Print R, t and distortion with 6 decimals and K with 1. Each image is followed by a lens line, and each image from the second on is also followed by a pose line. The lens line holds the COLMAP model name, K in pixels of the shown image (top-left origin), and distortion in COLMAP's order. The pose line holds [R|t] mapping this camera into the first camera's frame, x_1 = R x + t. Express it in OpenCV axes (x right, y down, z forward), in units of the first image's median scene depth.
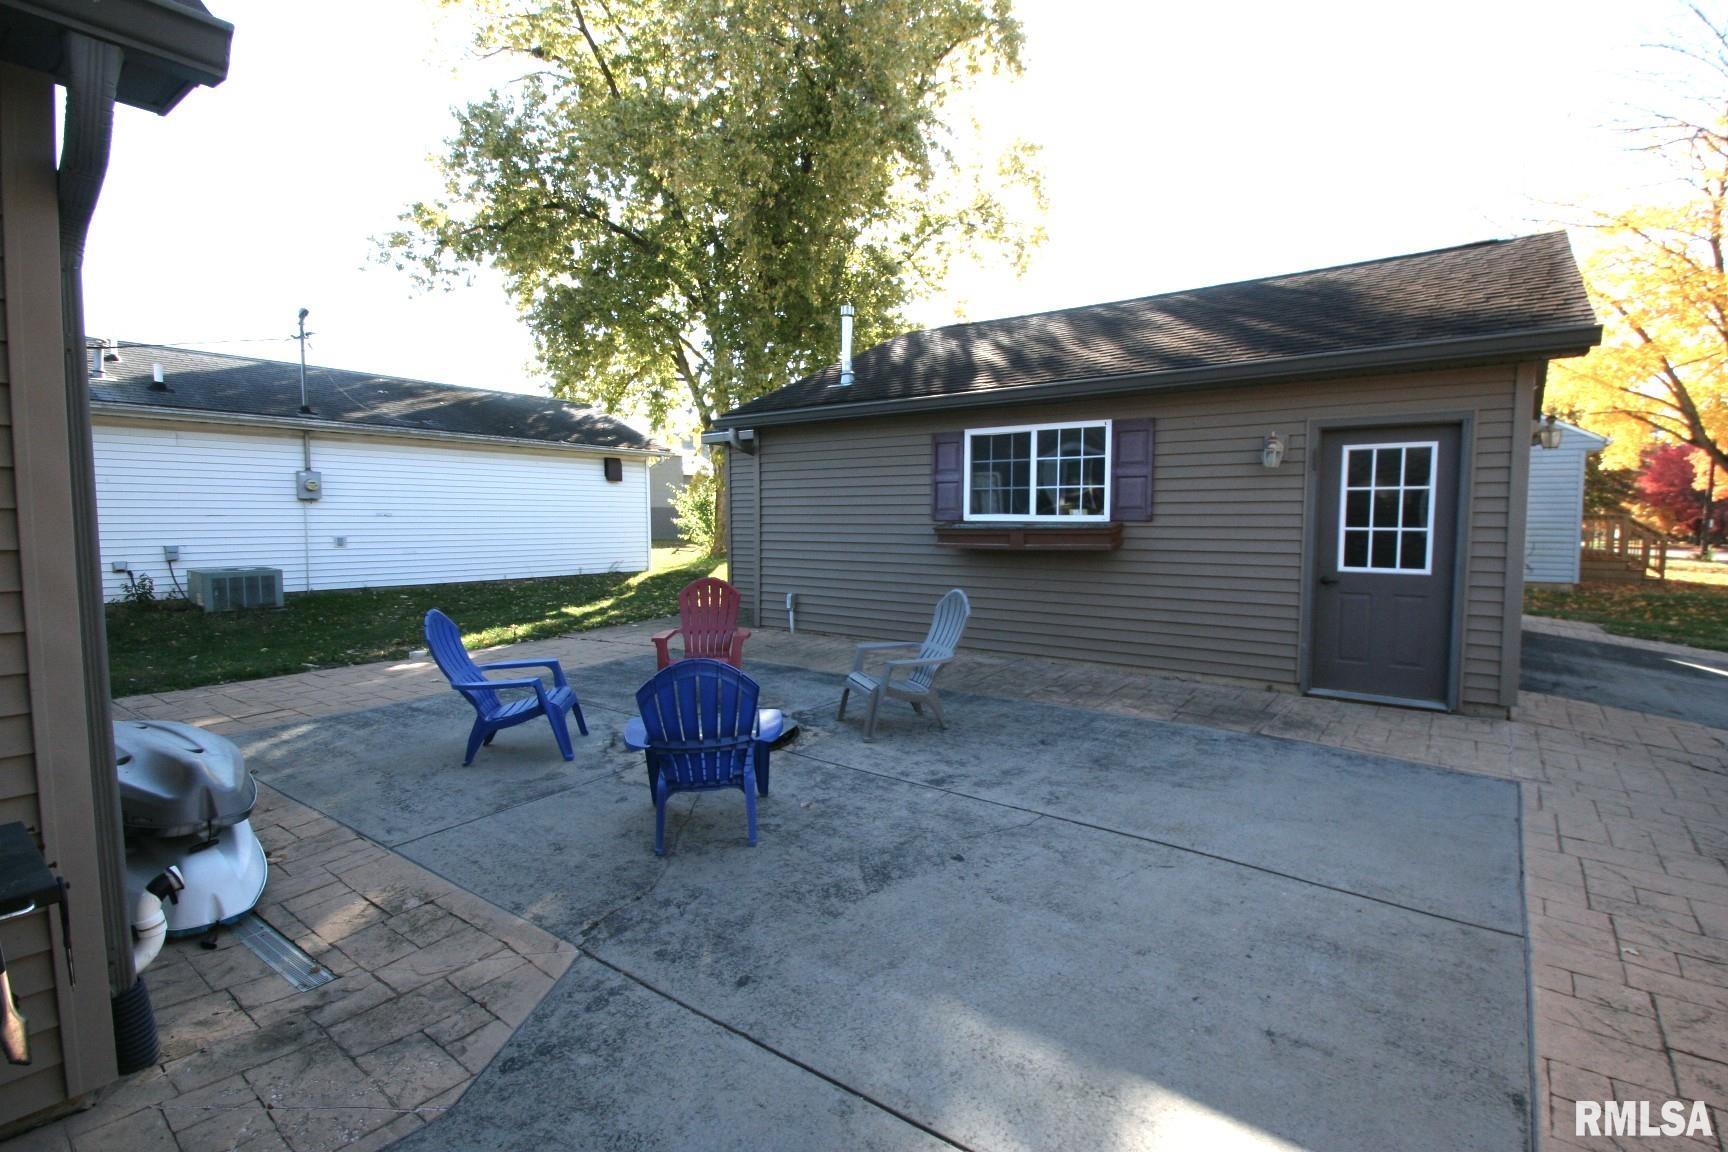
lens RADIAL K [[823.9, 0, 899.2], [0, 823.9, 571.7], [0, 0, 1]] dist [0.015875, -0.020436]
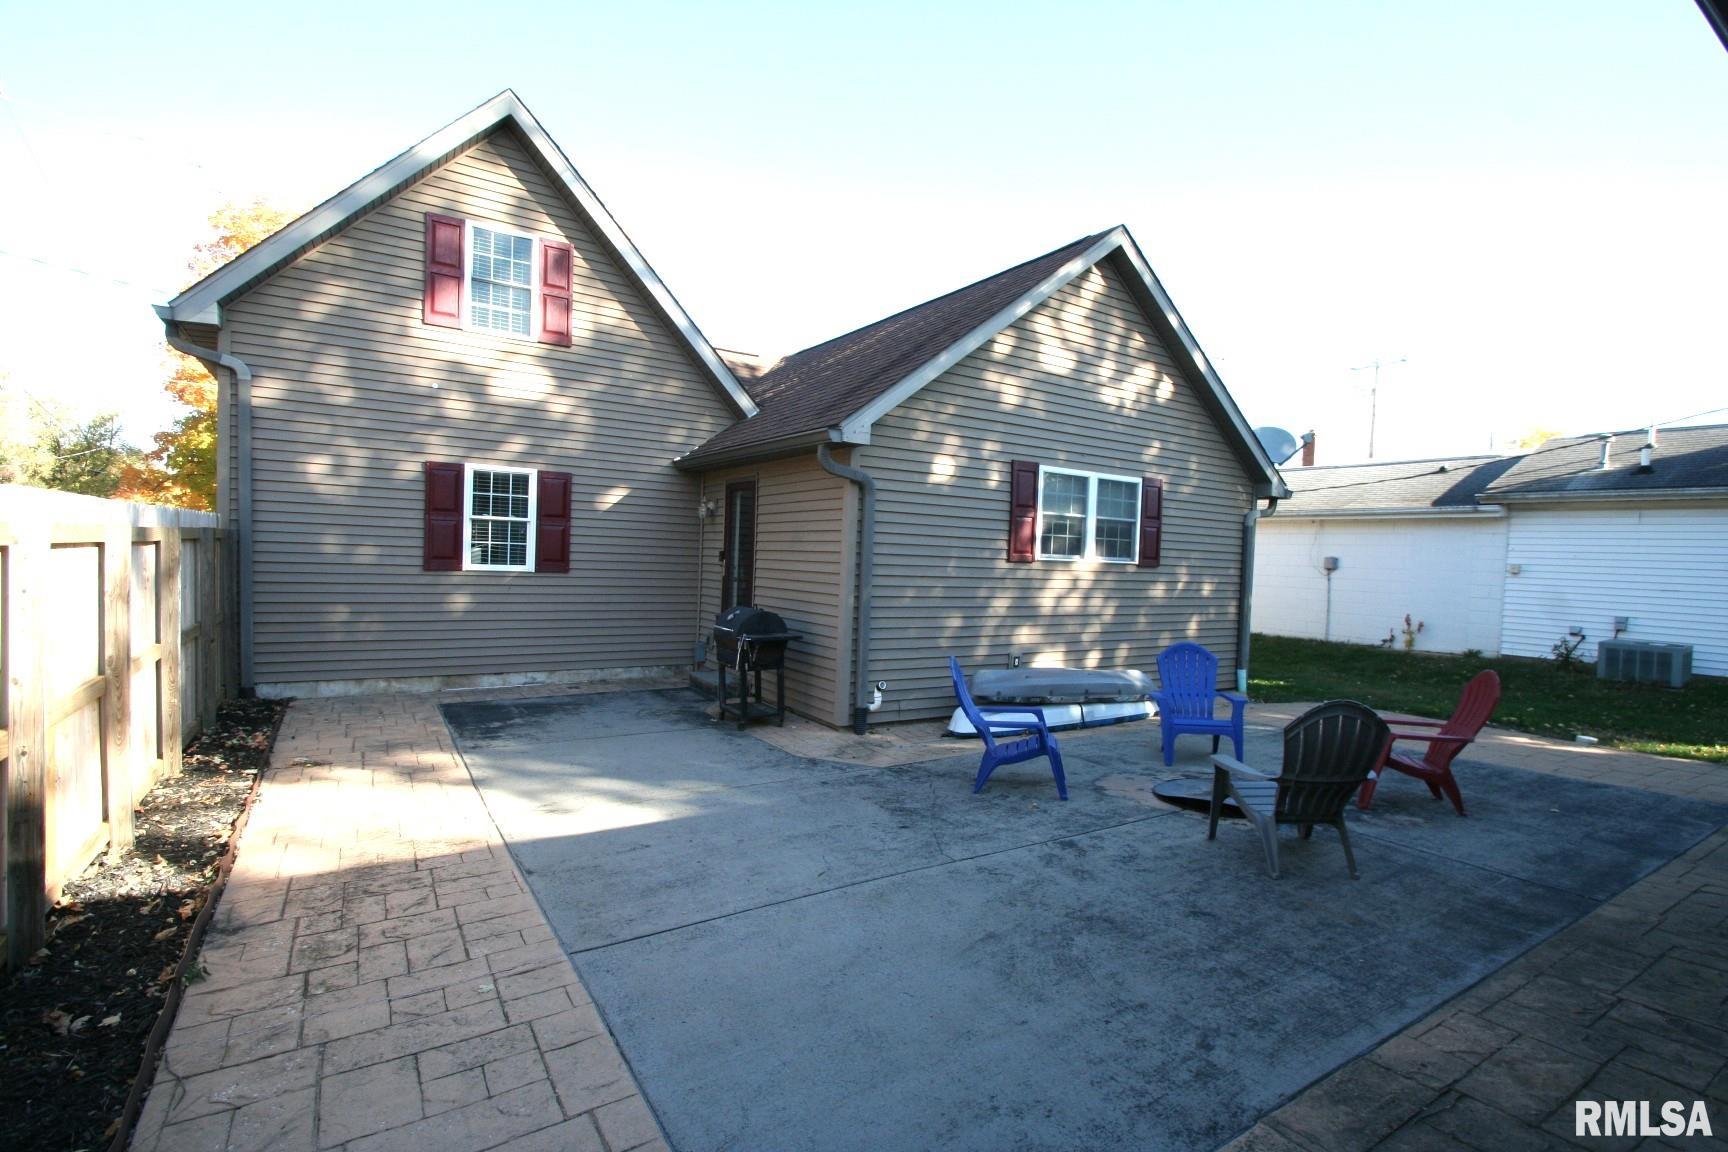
lens RADIAL K [[823.9, 0, 899.2], [0, 823.9, 571.7], [0, 0, 1]] dist [0.015875, -0.020436]
pose [[-0.350173, 0.004209, -0.936675, 1.161736], [-0.098355, 0.994297, 0.041238, -0.104891], [0.931507, 0.106568, -0.347762, 1.236651]]
